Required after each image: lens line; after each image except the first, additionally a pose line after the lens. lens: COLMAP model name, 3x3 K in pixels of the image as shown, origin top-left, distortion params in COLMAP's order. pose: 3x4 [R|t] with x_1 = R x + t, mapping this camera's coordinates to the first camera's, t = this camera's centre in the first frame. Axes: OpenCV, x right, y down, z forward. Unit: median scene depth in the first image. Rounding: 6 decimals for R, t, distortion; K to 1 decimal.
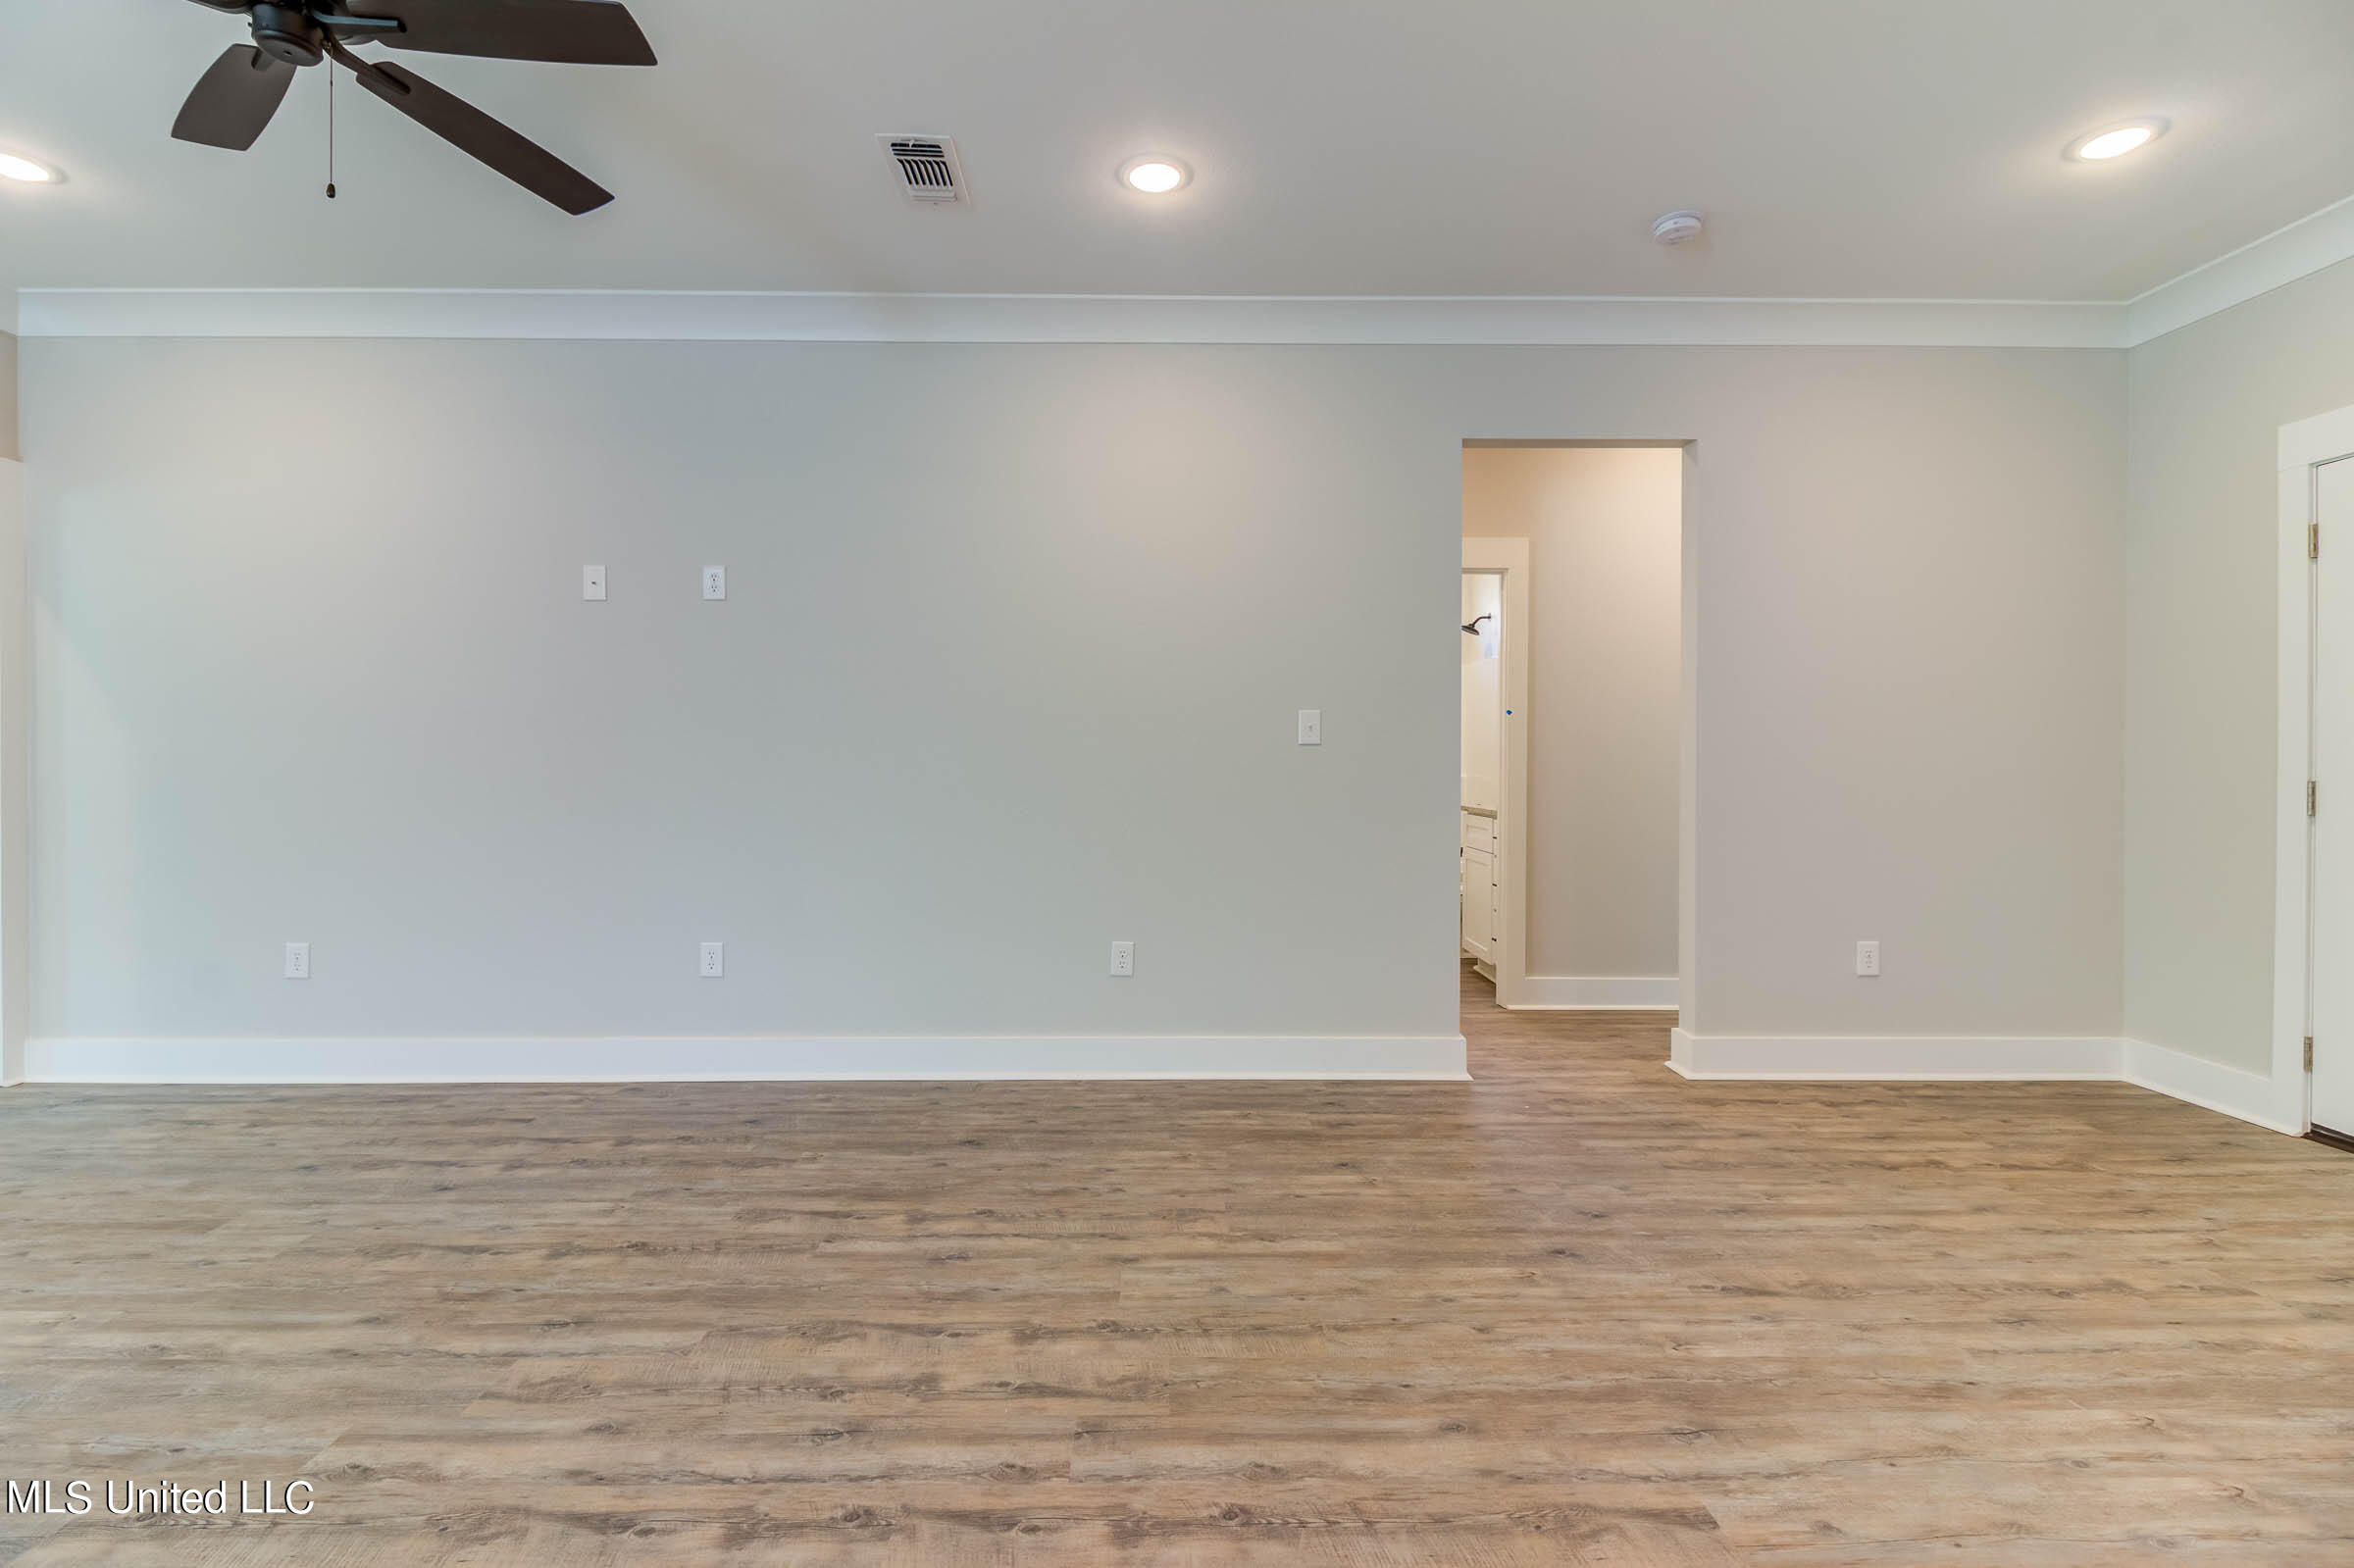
lens RADIAL K [[1083.3, 0, 1160.5], [0, 1083.3, 770.6], [0, 0, 1]] dist [0.019602, -0.013583]
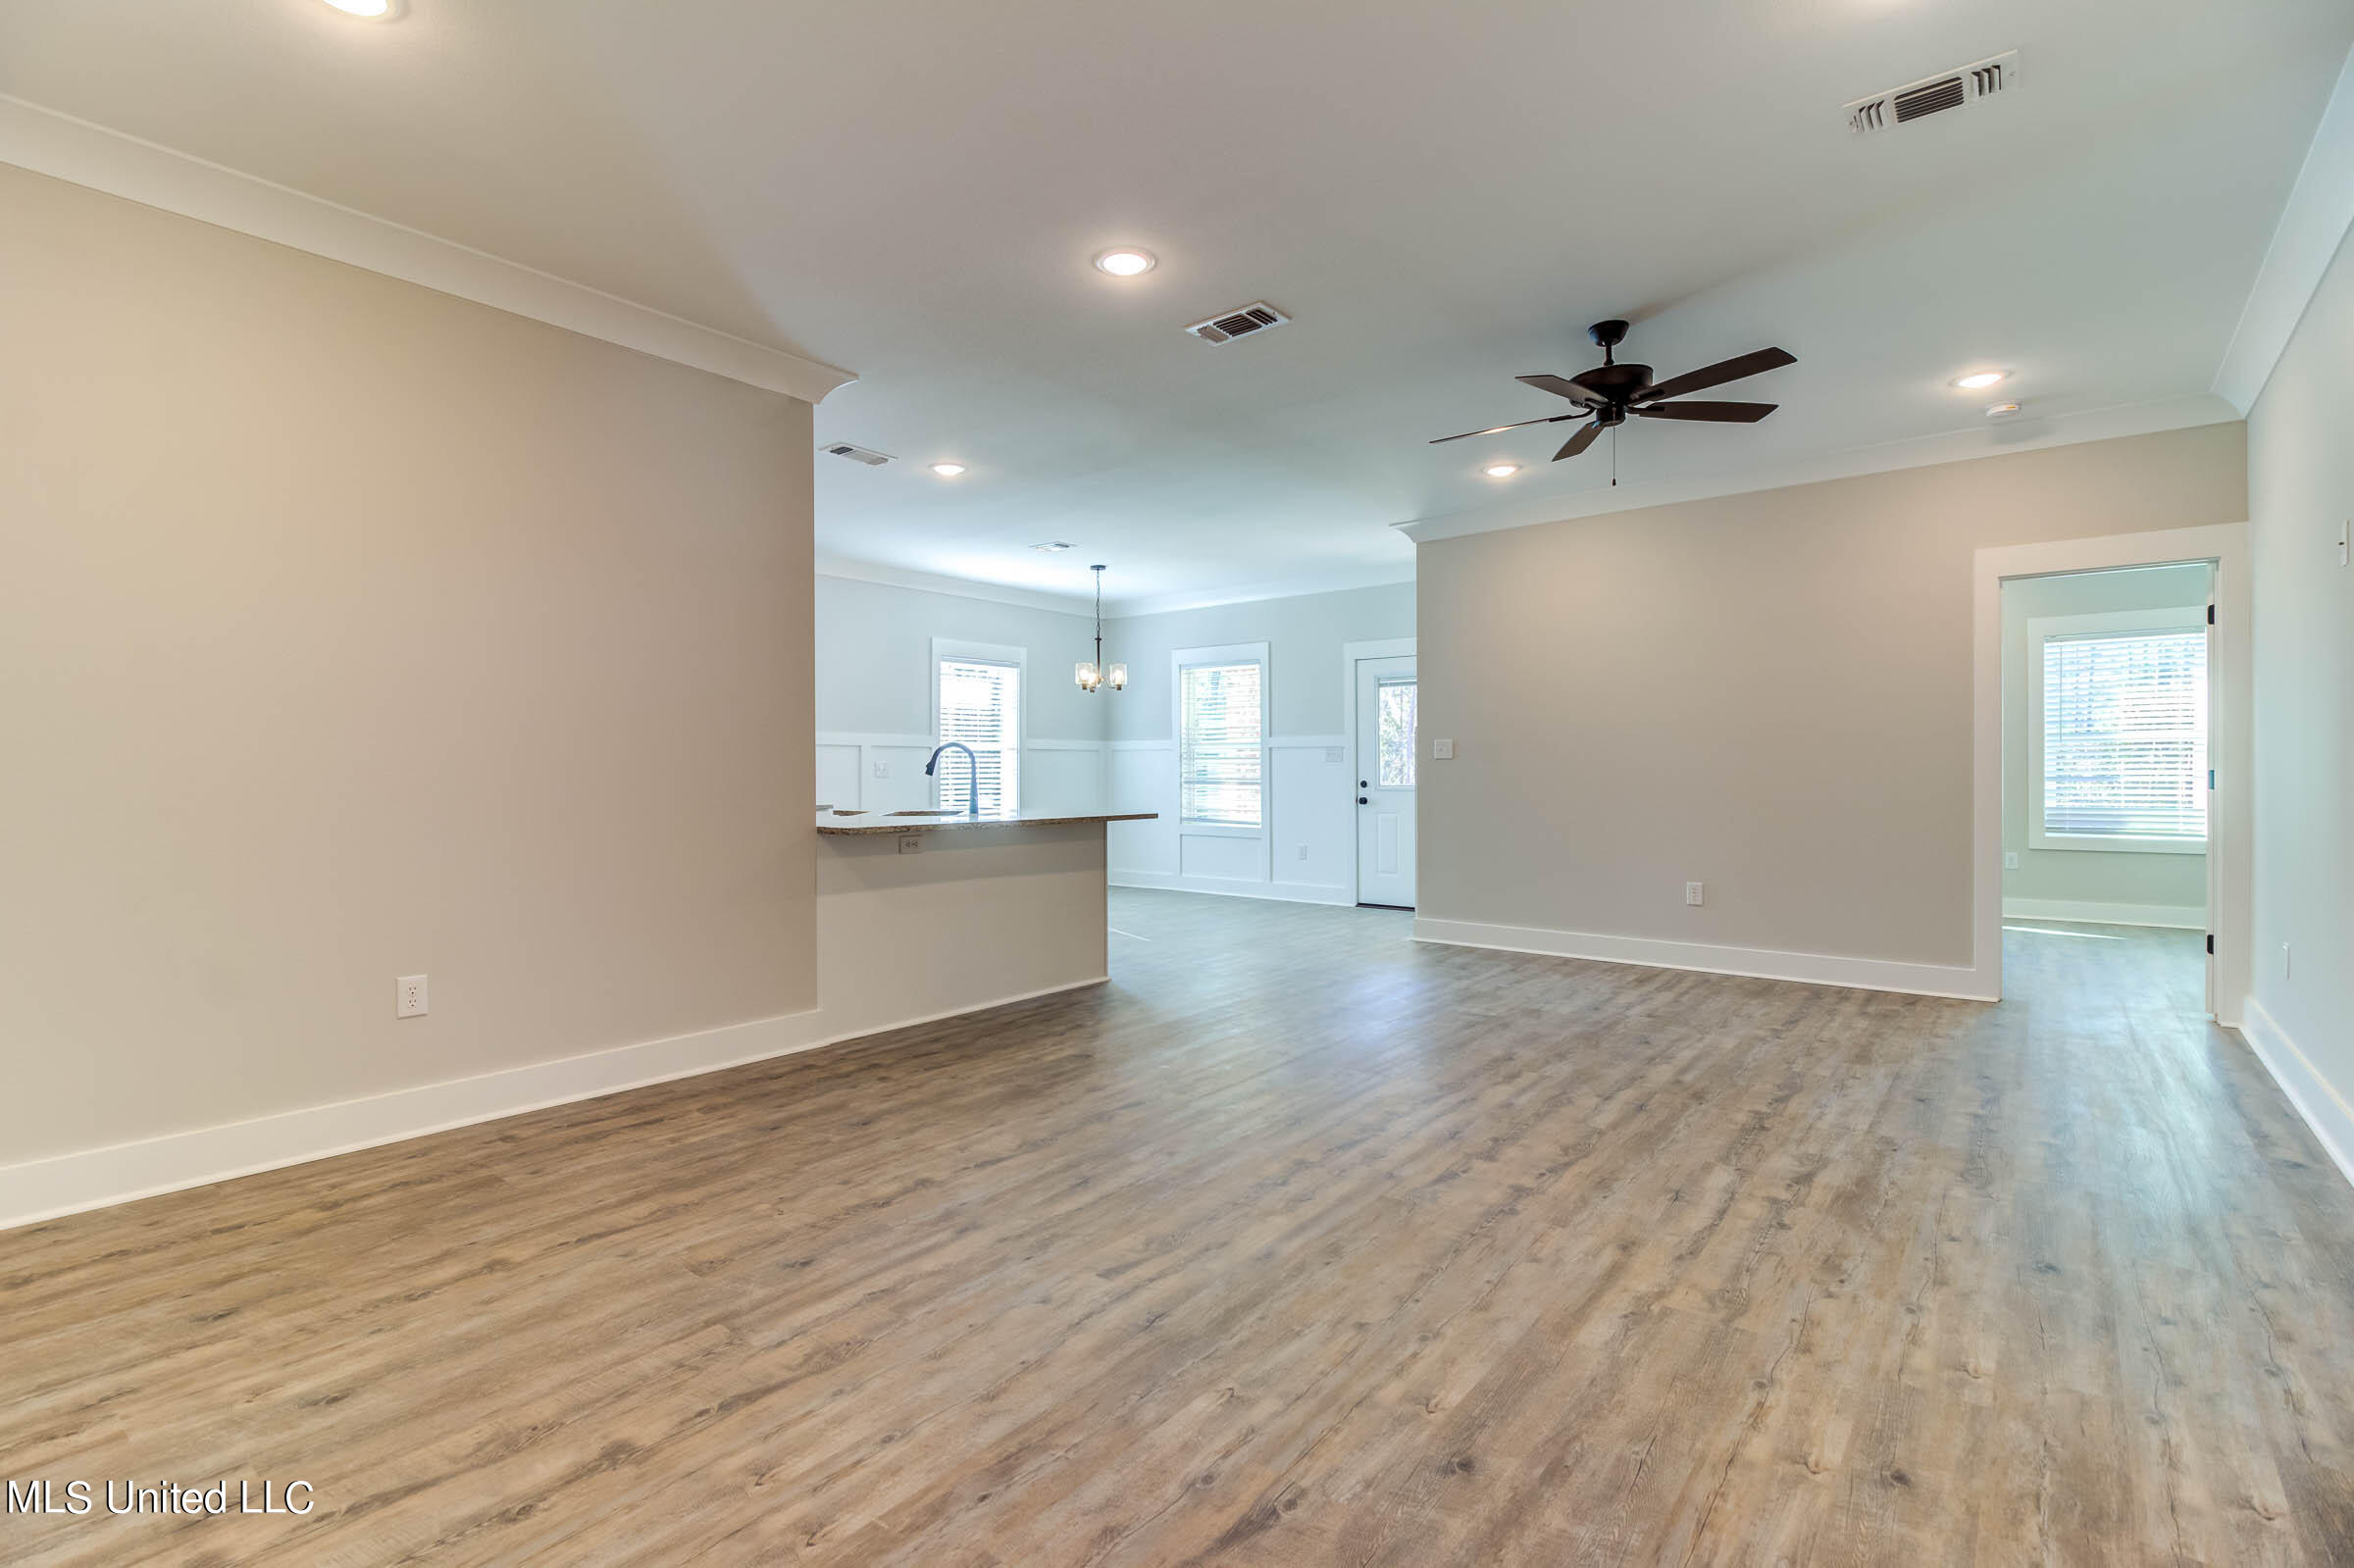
lens RADIAL K [[1083.3, 0, 1162.7], [0, 1083.3, 769.8], [0, 0, 1]] dist [0.019602, -0.013583]
pose [[-0.639270, -0.001705, -0.768981, 1.049814], [-0.003153, 0.999995, 0.000404, -0.002207], [0.768976, 0.002683, -0.639272, 1.324255]]
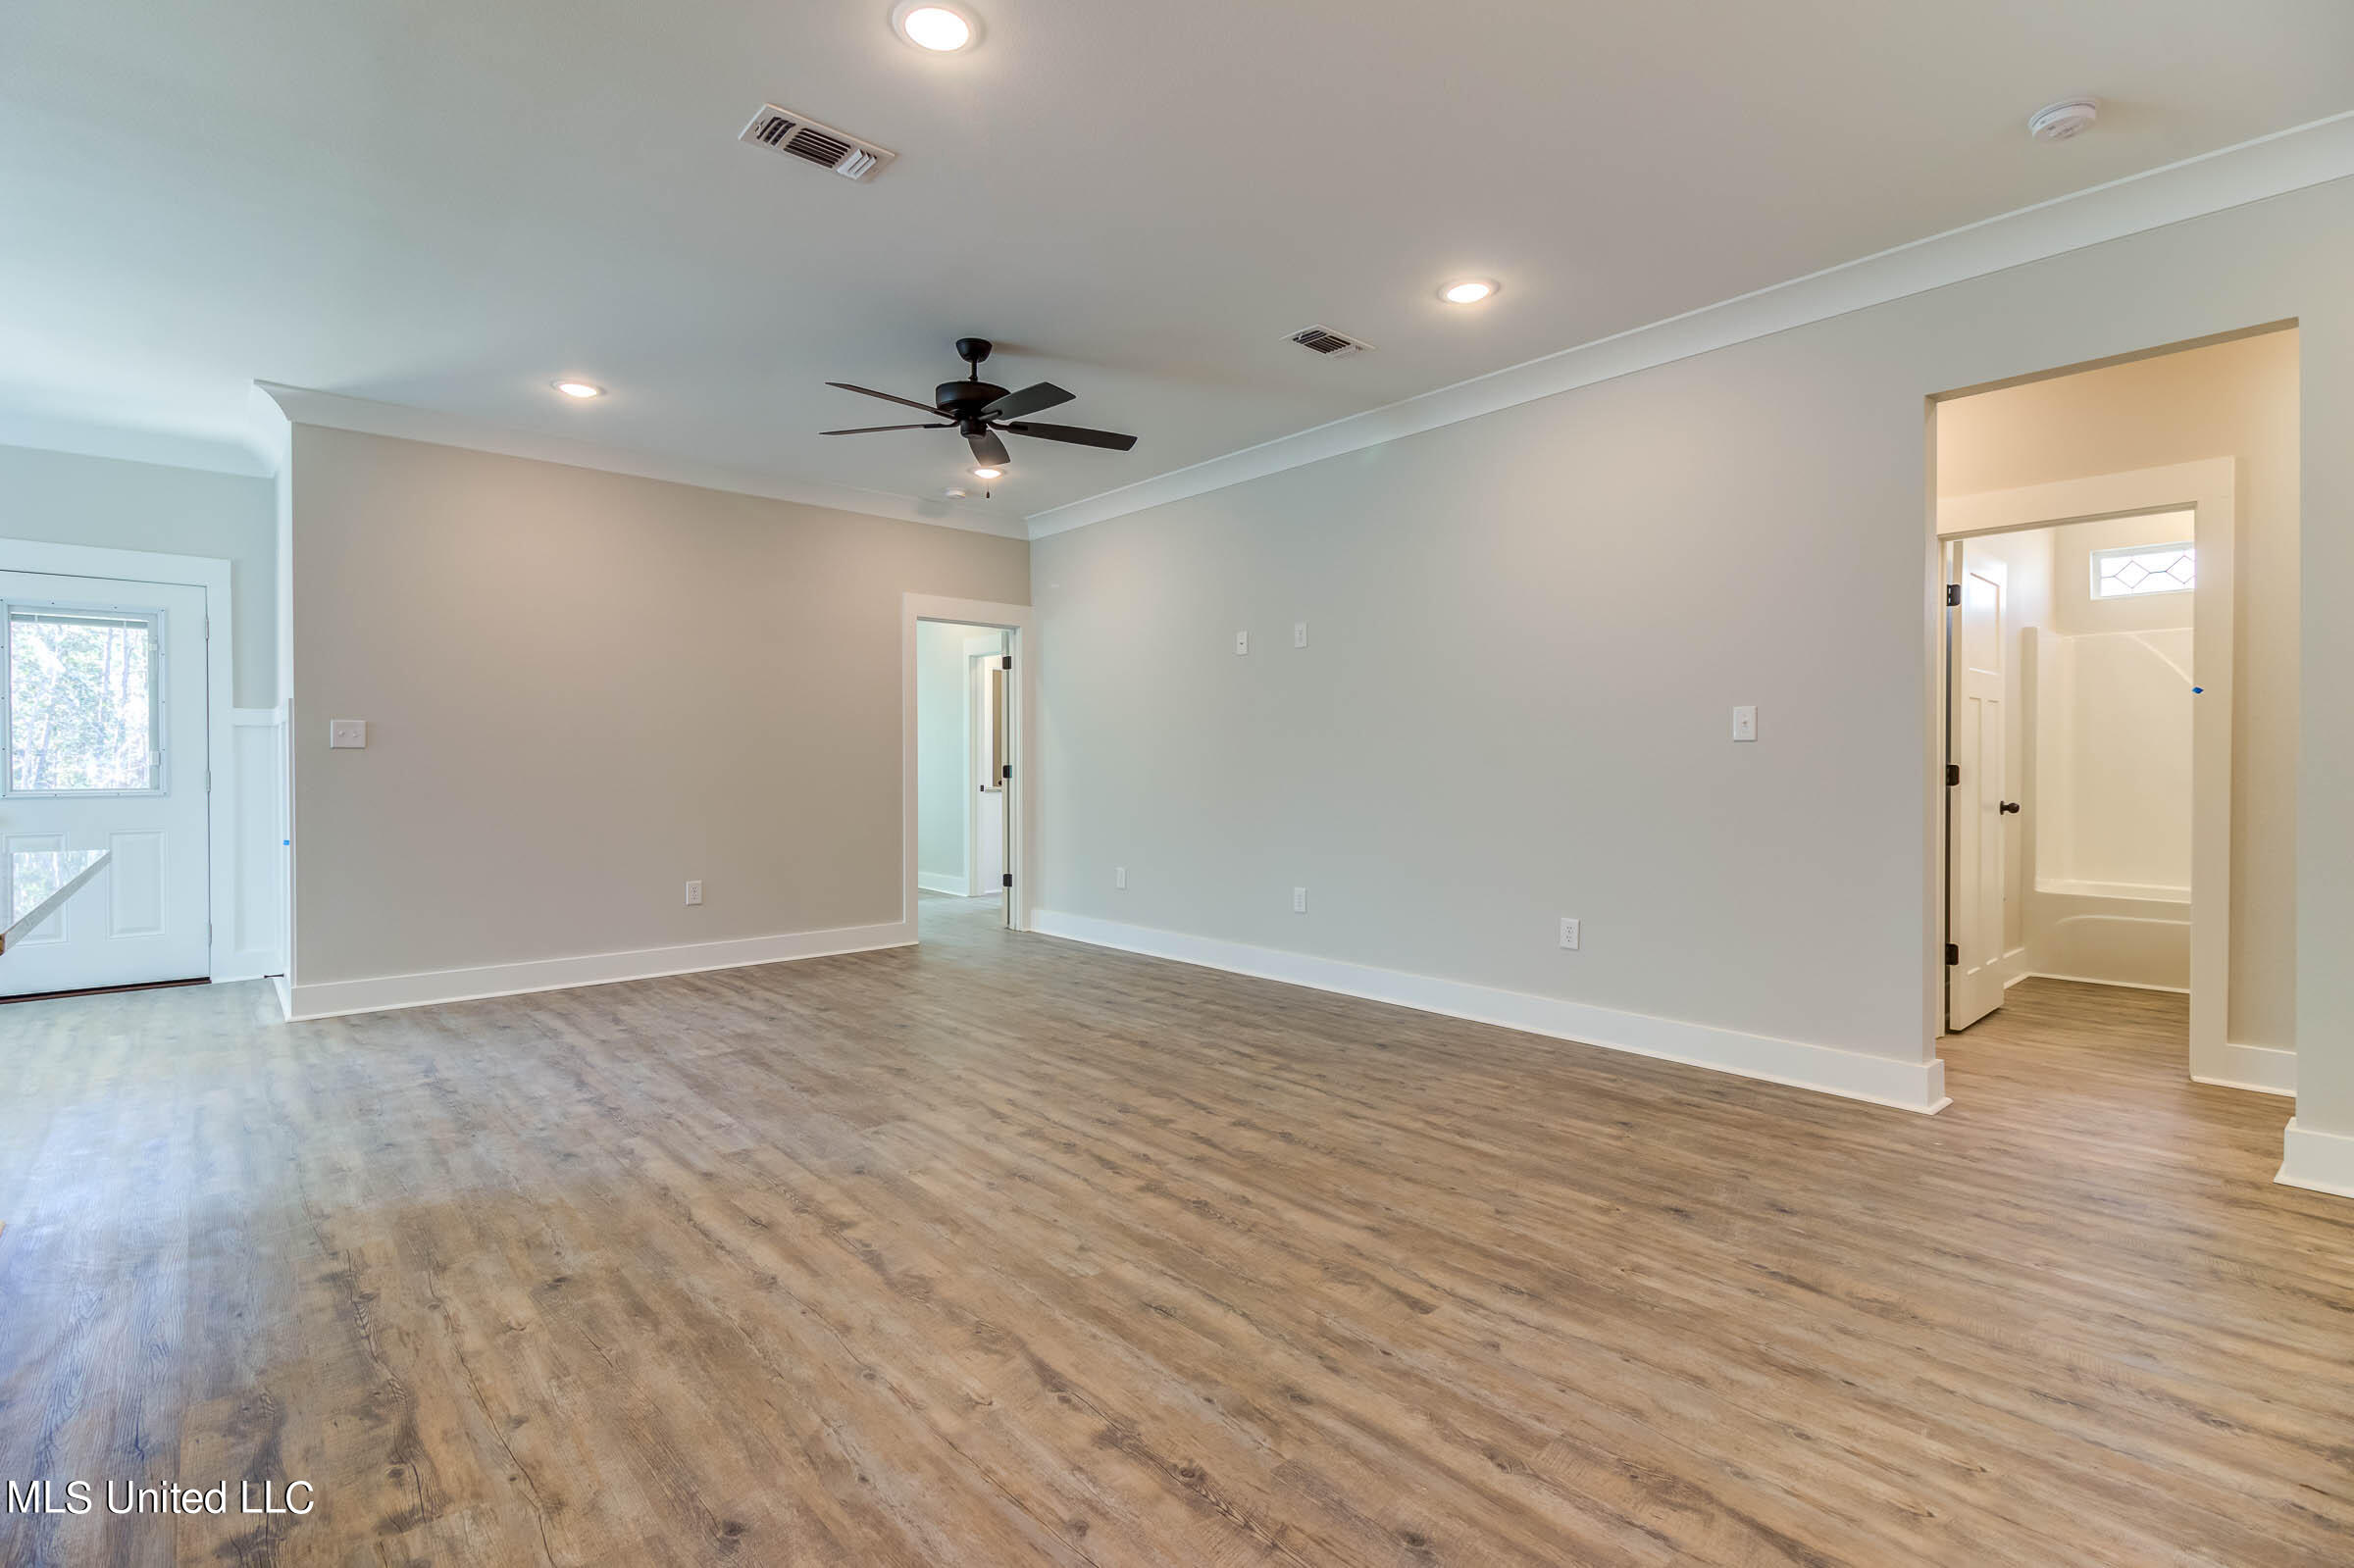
lens RADIAL K [[1083.3, 0, 1172.8], [0, 1083.3, 774.5], [0, 0, 1]] dist [0.019602, -0.013583]
pose [[0.654481, 0.005230, -0.756060, 0.876446], [-0.001782, 0.999984, 0.005375, 0.001871], [0.756076, -0.002170, 0.654480, -0.093955]]
